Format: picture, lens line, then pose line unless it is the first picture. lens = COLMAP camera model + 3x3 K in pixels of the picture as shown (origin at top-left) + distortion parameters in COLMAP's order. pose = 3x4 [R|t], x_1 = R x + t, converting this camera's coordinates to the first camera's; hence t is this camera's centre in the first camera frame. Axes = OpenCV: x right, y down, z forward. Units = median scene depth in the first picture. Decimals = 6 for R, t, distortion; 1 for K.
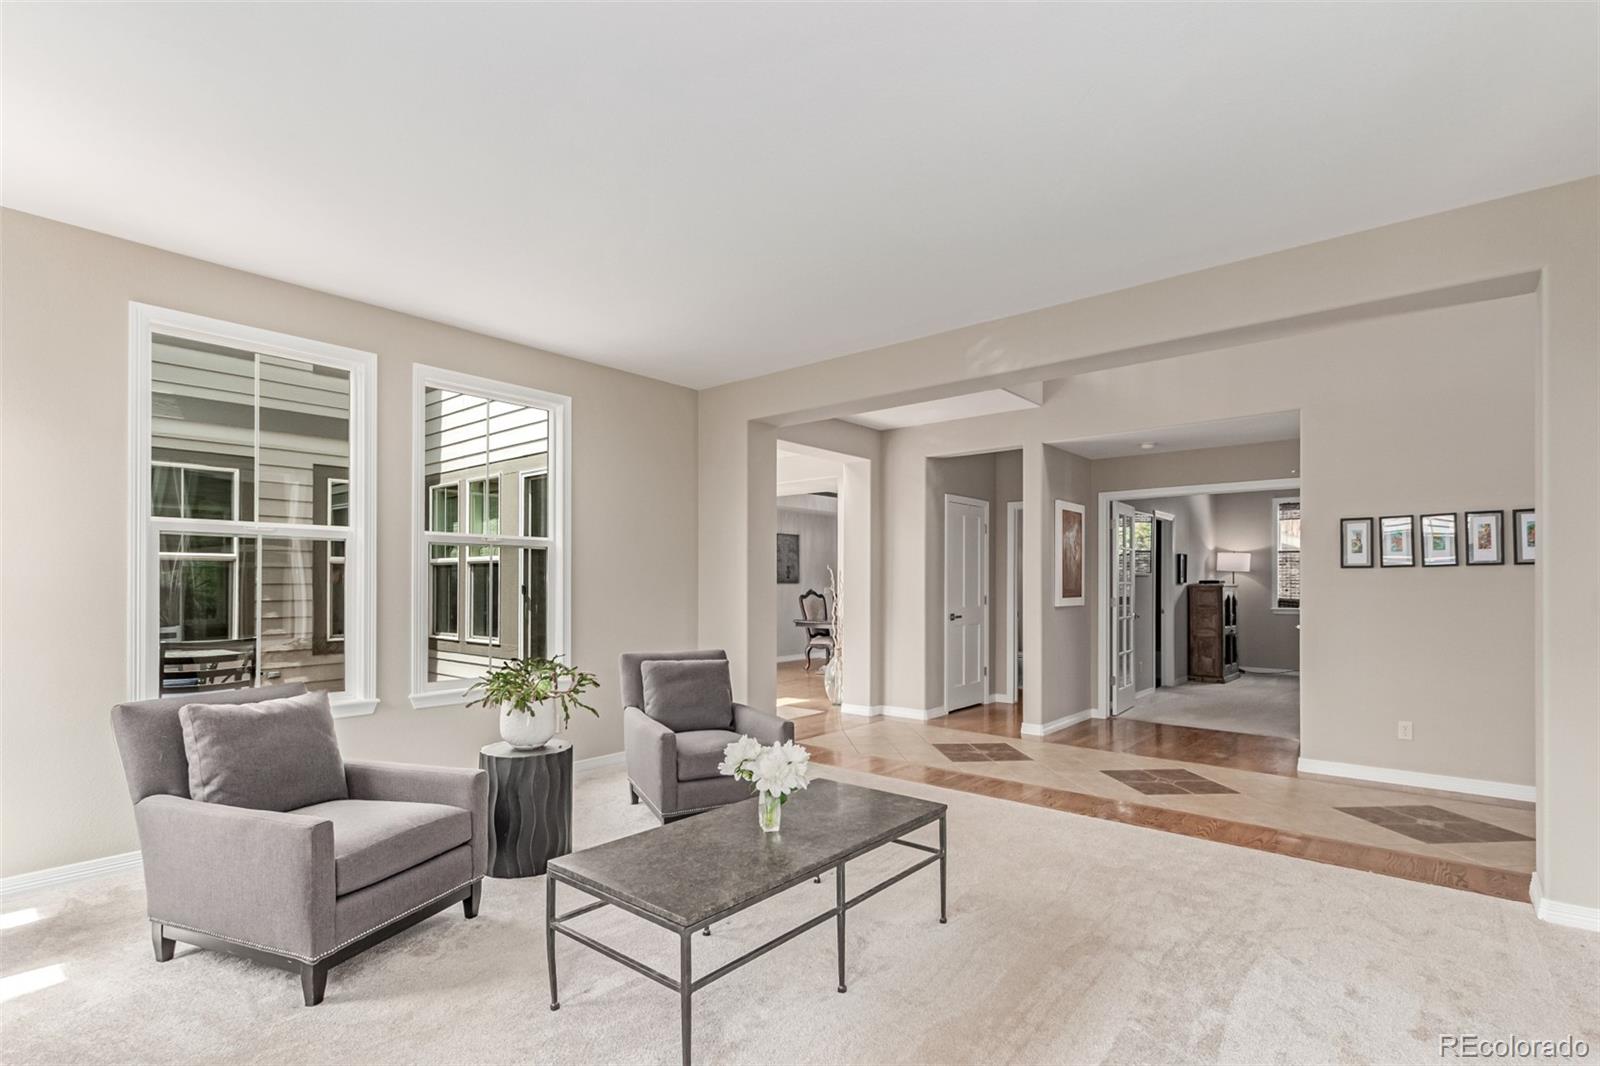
lens RADIAL K [[769.1, 0, 779.3], [0, 769.1, 575.0], [0, 0, 1]] dist [0.010158, 0.000094]
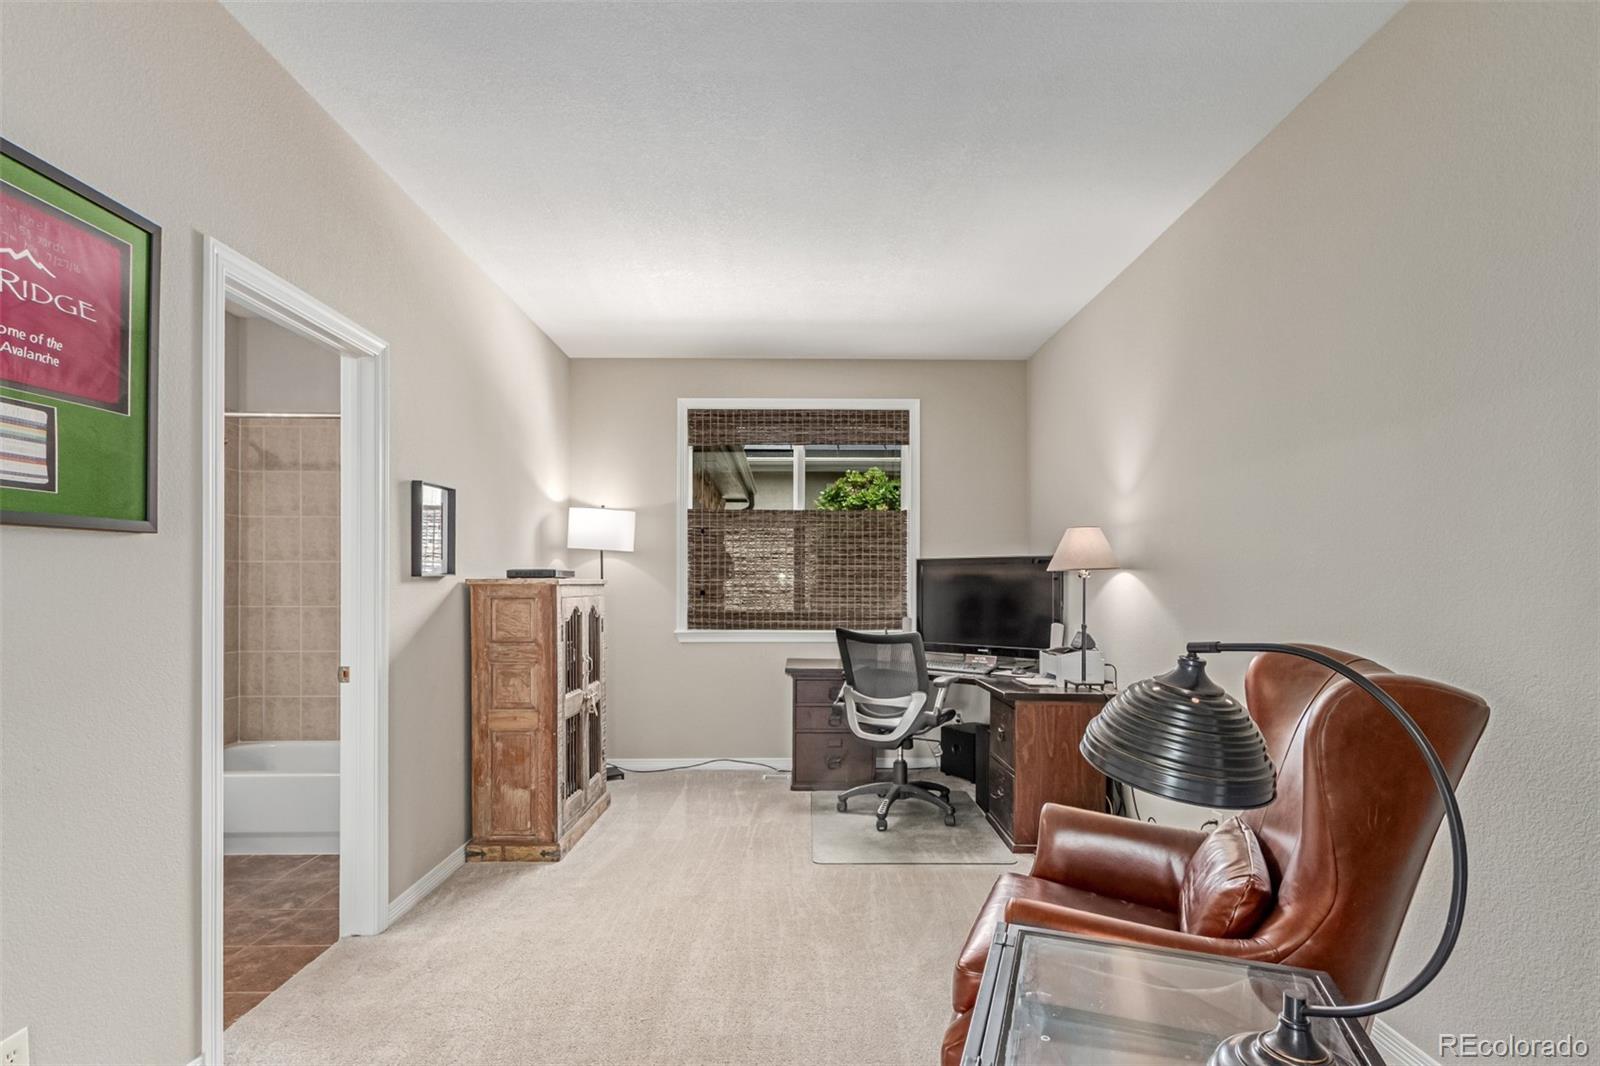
lens RADIAL K [[769.1, 0, 804.4], [0, 769.1, 580.7], [0, 0, 1]] dist [0.010158, 0.000094]
pose [[0.741828, -0.001021, 0.670590, 0.413604], [-0.002477, 0.999988, 0.004262, 0.011217], [-0.670586, -0.004823, 0.741816, 0.648780]]
